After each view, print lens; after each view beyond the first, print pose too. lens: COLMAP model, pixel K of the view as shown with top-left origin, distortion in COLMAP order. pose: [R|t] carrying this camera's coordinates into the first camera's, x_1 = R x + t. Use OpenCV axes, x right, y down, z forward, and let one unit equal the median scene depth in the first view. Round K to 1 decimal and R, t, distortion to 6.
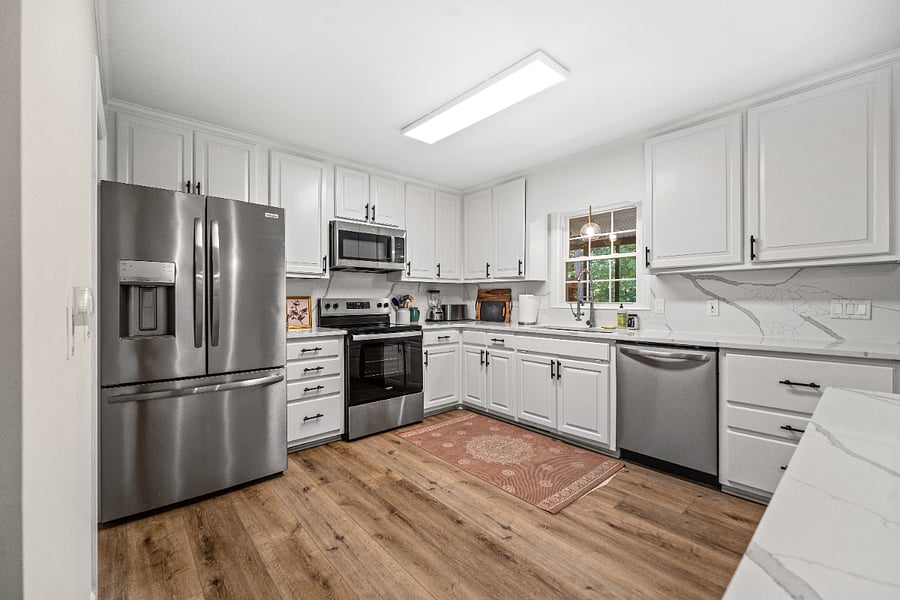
lens RADIAL K [[367.3, 0, 432.5], [0, 367.3, 299.4], [0, 0, 1]] dist [0.001032, -0.000924]
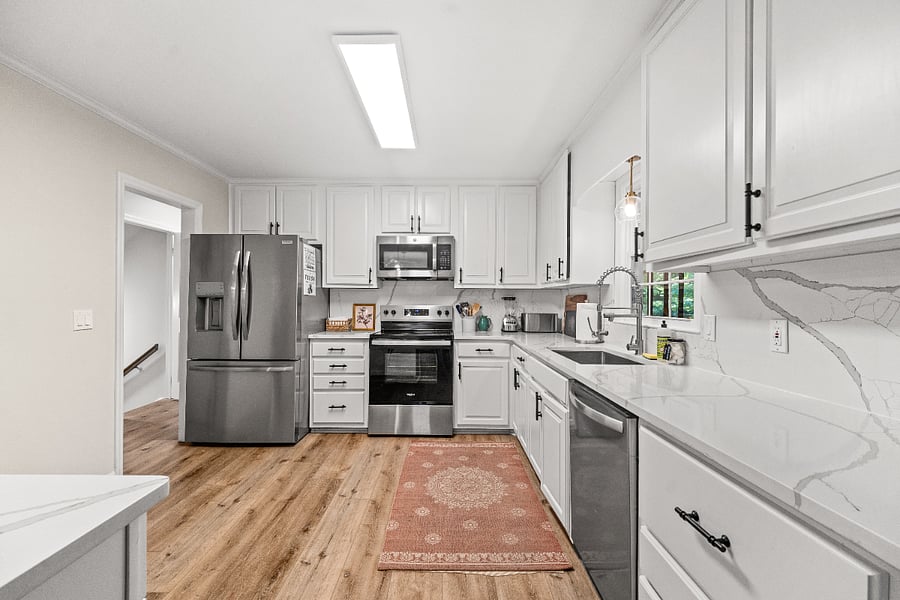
lens RADIAL K [[367.3, 0, 442.0], [0, 367.3, 299.8], [0, 0, 1]] dist [0.001032, -0.000924]
pose [[0.761192, 0.001513, -0.648525, 0.650464], [-0.006403, 0.999966, -0.005183, -0.017350], [0.648495, 0.008098, 0.761176, 0.299455]]
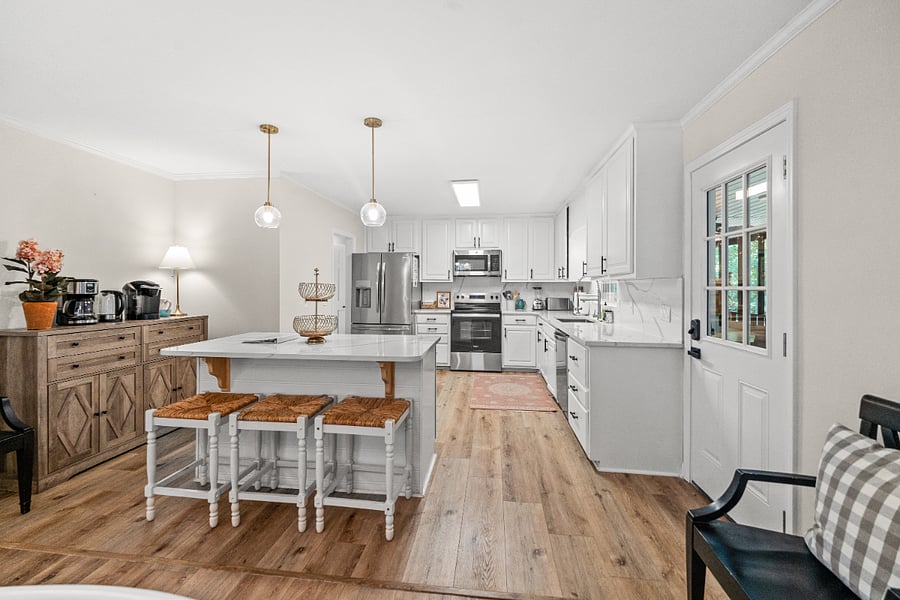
lens RADIAL K [[367.3, 0, 439.8], [0, 367.3, 274.1], [0, 0, 1]] dist [0.001032, -0.000924]
pose [[0.673148, -0.018492, -0.739276, 1.106900], [-0.003665, 0.999592, -0.028340, -0.048278], [0.739498, 0.021787, 0.672806, -0.293979]]
